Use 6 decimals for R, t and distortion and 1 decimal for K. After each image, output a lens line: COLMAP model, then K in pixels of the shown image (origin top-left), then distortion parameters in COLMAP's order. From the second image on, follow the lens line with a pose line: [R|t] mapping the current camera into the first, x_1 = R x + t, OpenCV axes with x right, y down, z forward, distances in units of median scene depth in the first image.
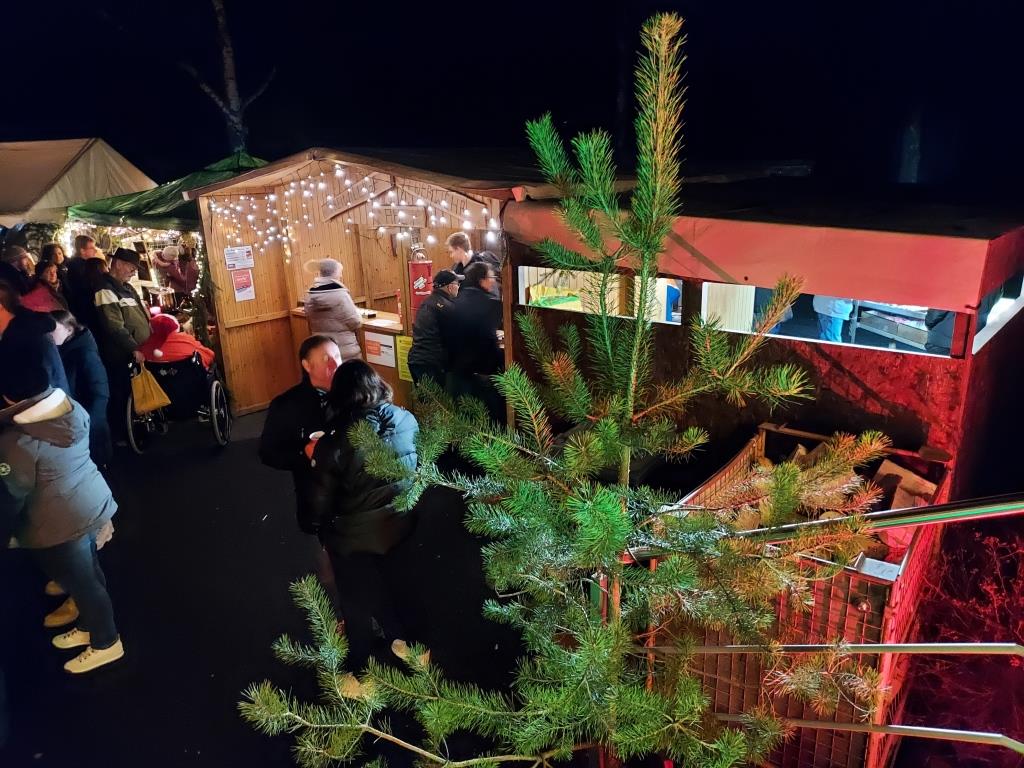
lens RADIAL K [[756.9, 0, 512.0], [0, 756.9, 384.0], [0, 0, 1]] dist [0.072677, -0.079532]
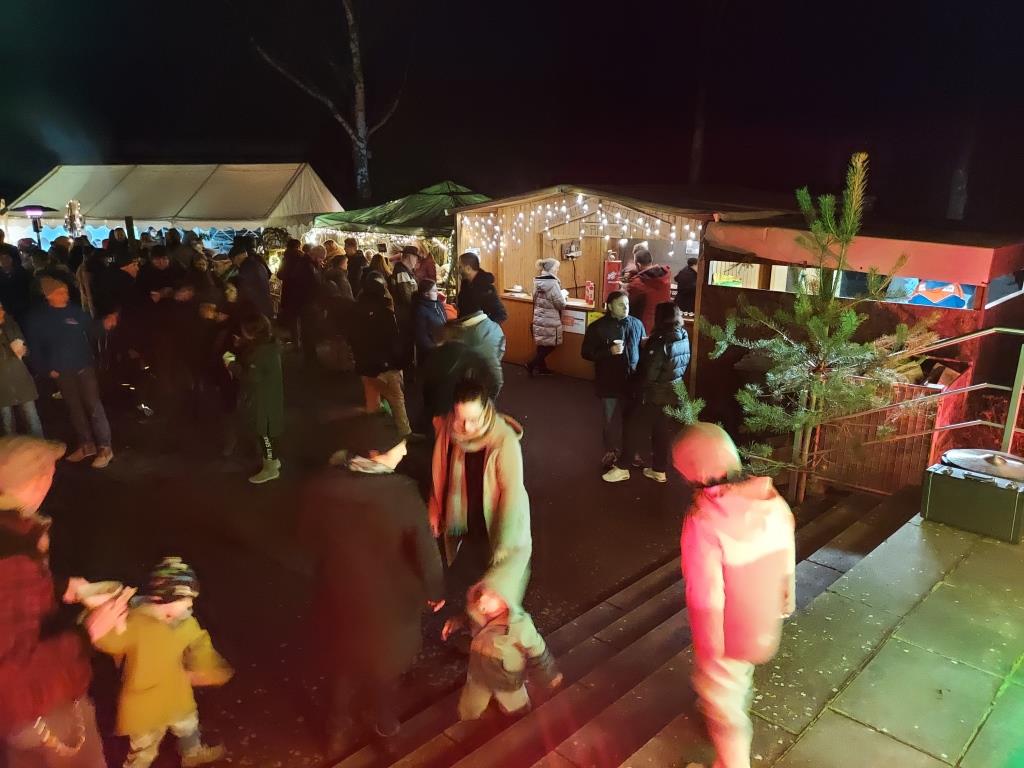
lens RADIAL K [[756.9, 0, 512.0], [0, 756.9, 384.0], [0, 0, 1]] dist [0.072677, -0.079532]
pose [[0.998127, 0.043657, -0.042859, -0.255814], [-0.044778, 0.998670, -0.025555, 0.131096], [0.041686, 0.027426, 0.998754, -0.502289]]
